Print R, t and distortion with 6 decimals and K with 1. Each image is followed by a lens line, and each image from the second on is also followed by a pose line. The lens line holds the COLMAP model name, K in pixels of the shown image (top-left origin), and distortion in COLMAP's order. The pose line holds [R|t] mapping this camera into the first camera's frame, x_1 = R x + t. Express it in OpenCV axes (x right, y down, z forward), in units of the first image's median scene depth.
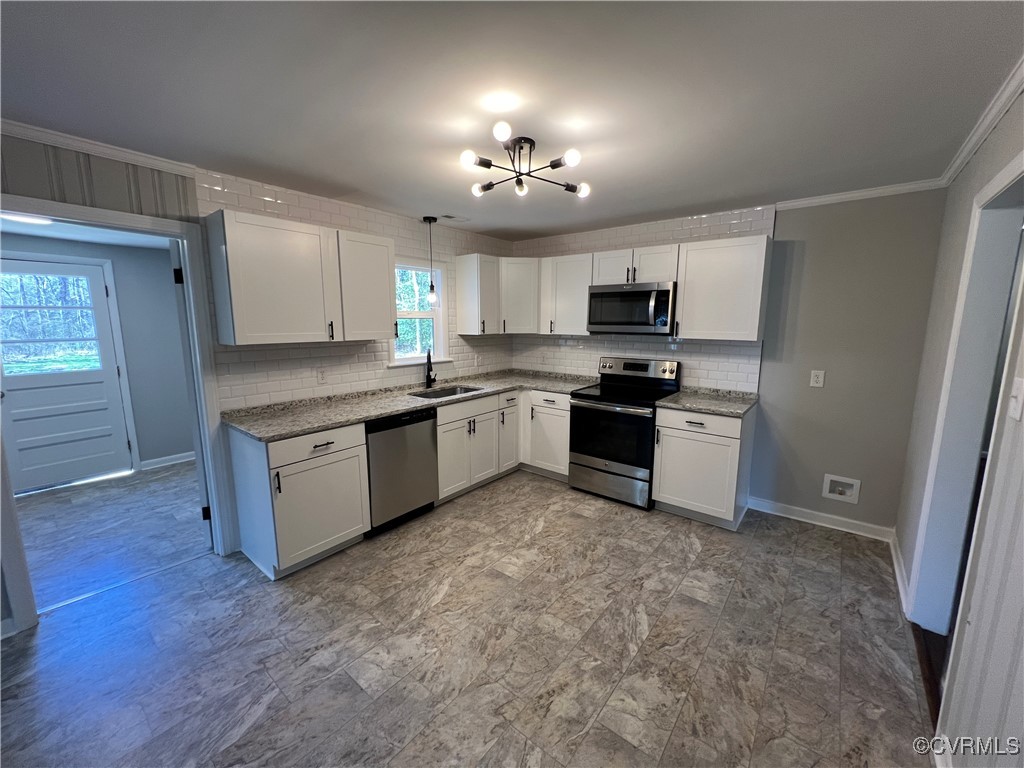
lens RADIAL K [[410.4, 0, 509.6], [0, 410.4, 382.3], [0, 0, 1]] dist [-0.002648, 0.000131]
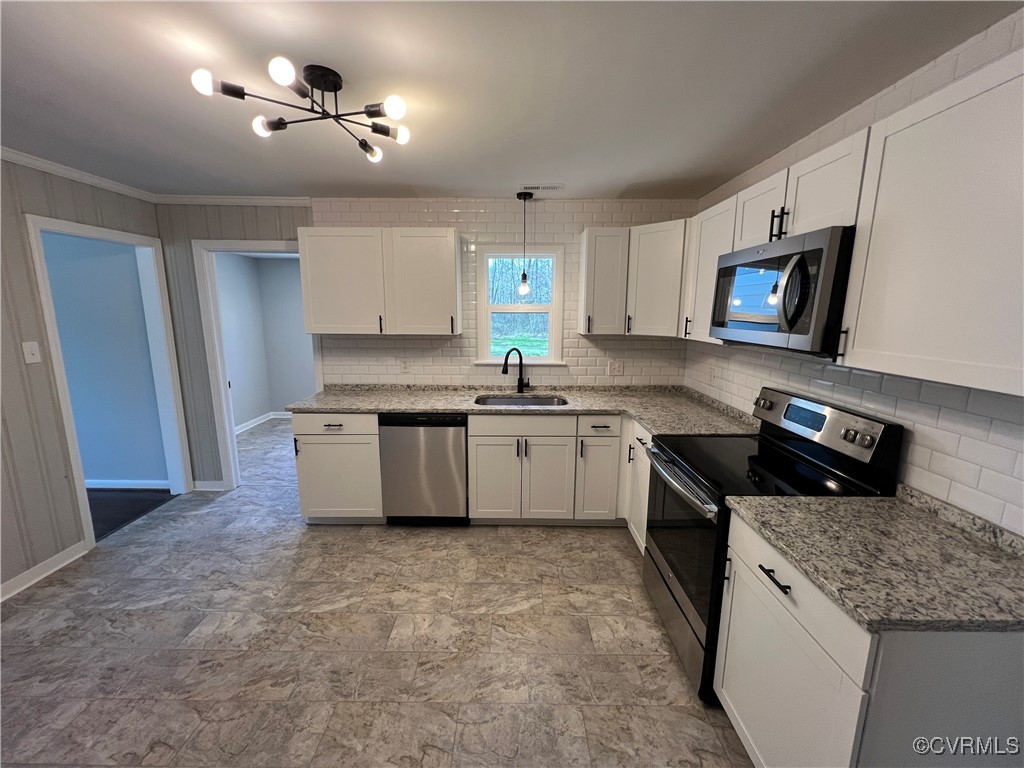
lens RADIAL K [[410.4, 0, 509.6], [0, 410.4, 382.3], [0, 0, 1]] dist [-0.002648, 0.000131]
pose [[0.622402, 0.135729, -0.770839, 0.553750], [-0.122501, 0.989605, 0.075338, -0.086025], [0.773052, 0.047538, 0.632559, 0.518829]]
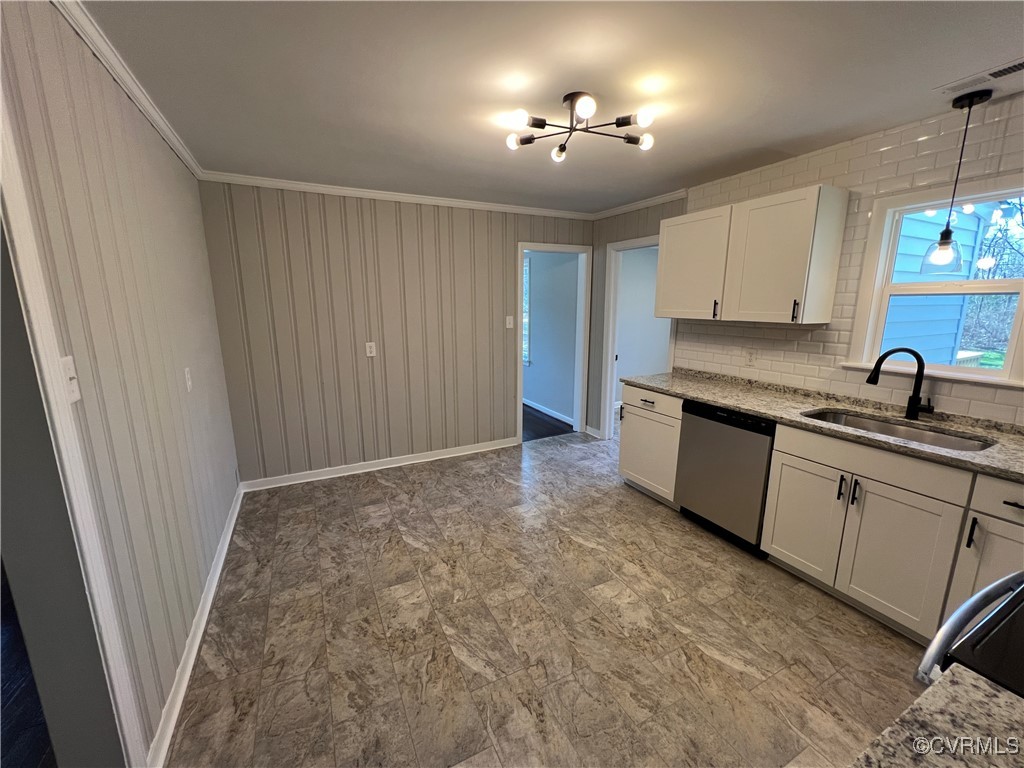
lens RADIAL K [[409.6, 0, 508.6], [0, 409.6, 382.6], [0, 0, 1]] dist [-0.002000, -0.000341]
pose [[-0.415162, 0.173369, -0.893075, 0.634881], [-0.136906, 0.958589, 0.249730, -0.118854], [0.899387, 0.225945, -0.374234, 0.848456]]
